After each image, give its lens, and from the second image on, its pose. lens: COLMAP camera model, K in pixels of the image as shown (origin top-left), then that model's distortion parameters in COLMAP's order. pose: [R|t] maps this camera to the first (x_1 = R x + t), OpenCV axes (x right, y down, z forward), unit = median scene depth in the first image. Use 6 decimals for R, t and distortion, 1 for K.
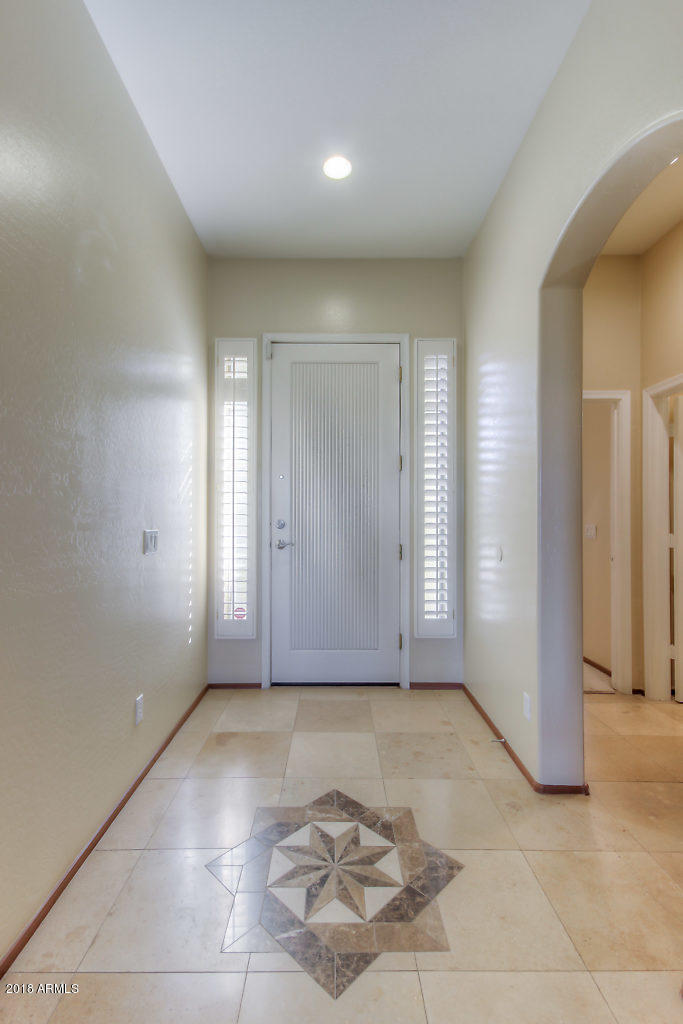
lens RADIAL K [[472.3, 0, 340.7], [0, 472.3, 514.1], [0, 0, 1]] dist [0.011853, -0.002189]
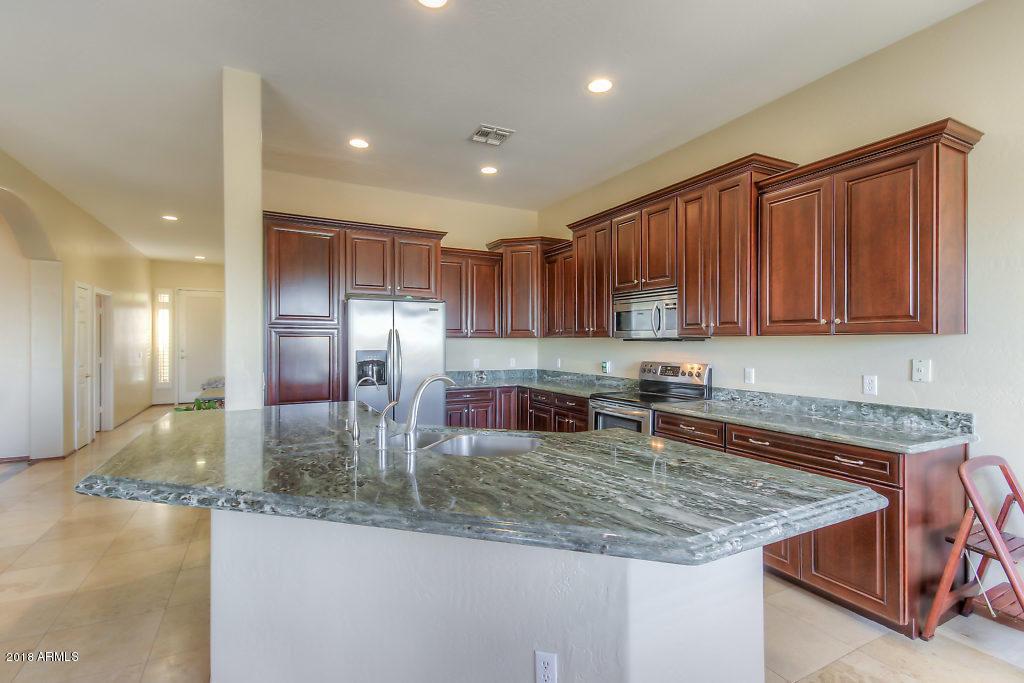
lens RADIAL K [[472.3, 0, 515.8], [0, 472.3, 343.9], [0, 0, 1]] dist [0.011853, -0.002189]
pose [[0.889639, 0.001147, 0.456663, 0.386501], [-0.007412, 0.999901, 0.011926, -0.072081], [-0.456605, -0.013995, 0.889560, -2.690142]]
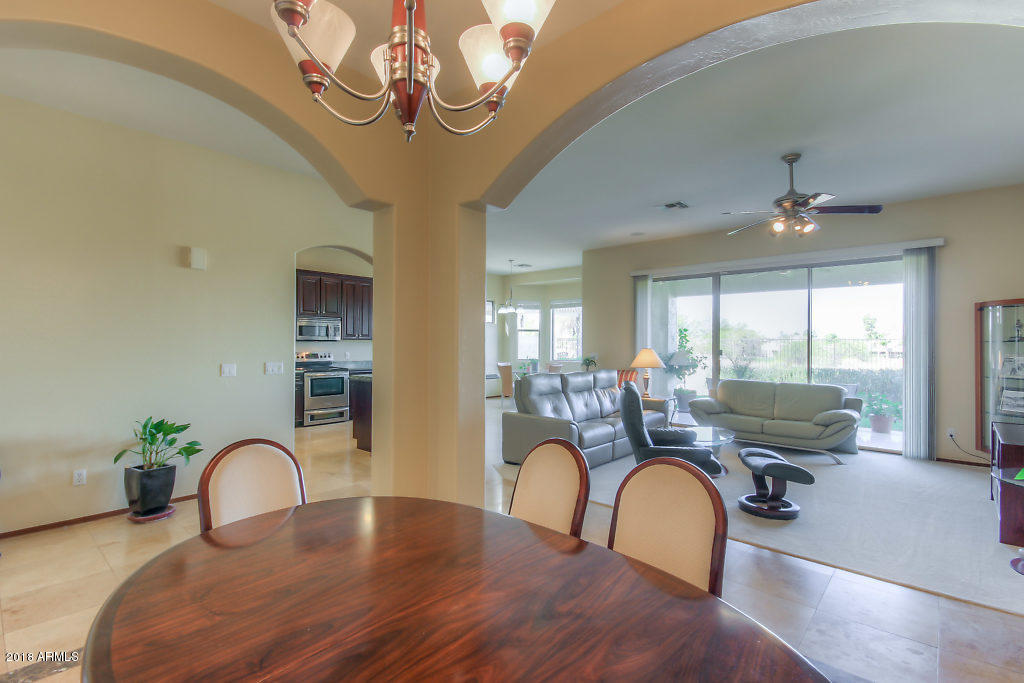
lens RADIAL K [[472.3, 0, 513.6], [0, 472.3, 341.3], [0, 0, 1]] dist [0.011853, -0.002189]
pose [[-0.726892, 0.000260, 0.686752, -1.144302], [-0.009737, 0.999896, -0.010684, -0.052469], [-0.686683, -0.014453, -0.726814, -0.754347]]
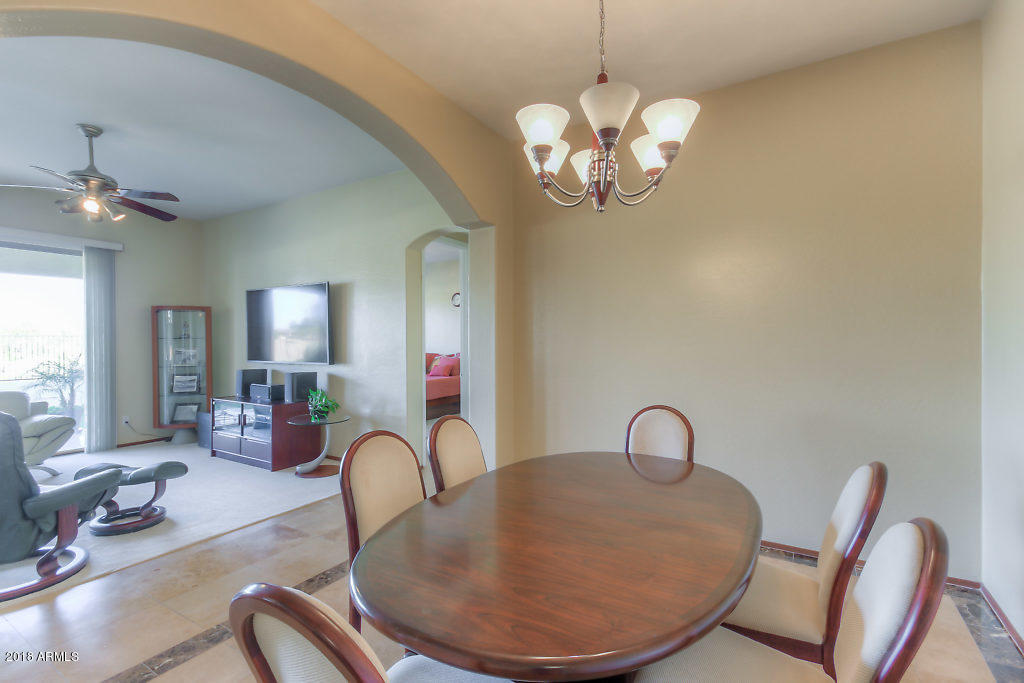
lens RADIAL K [[472.3, 0, 521.0], [0, 472.3, 339.8], [0, 0, 1]] dist [0.011853, -0.002189]
pose [[-0.531193, 0.001158, -0.847250, -0.406290], [0.010286, 0.999934, -0.005082, -0.052692], [0.847188, -0.011414, -0.531170, -0.728684]]
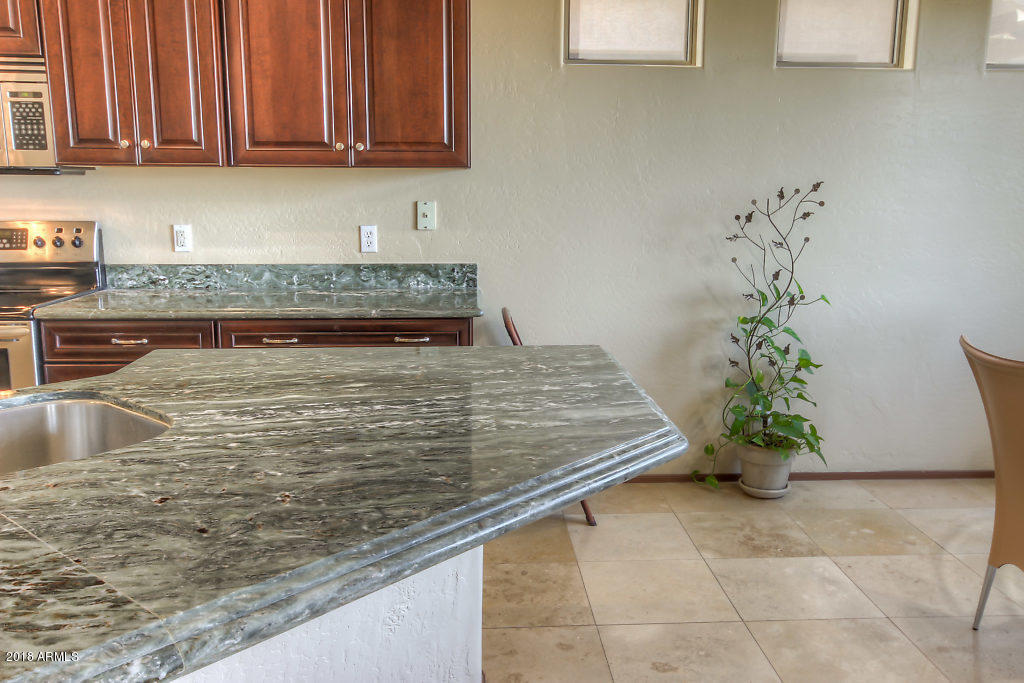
lens RADIAL K [[879.3, 0, 510.1], [0, 879.3, 338.7], [0, 0, 1]] dist [0.008375, 0.005111]
pose [[-0.039602, -0.170042, 0.984641, 0.194318], [-0.013447, 0.985415, 0.169635, -0.061762], [-0.999125, -0.006523, -0.041311, -2.367431]]
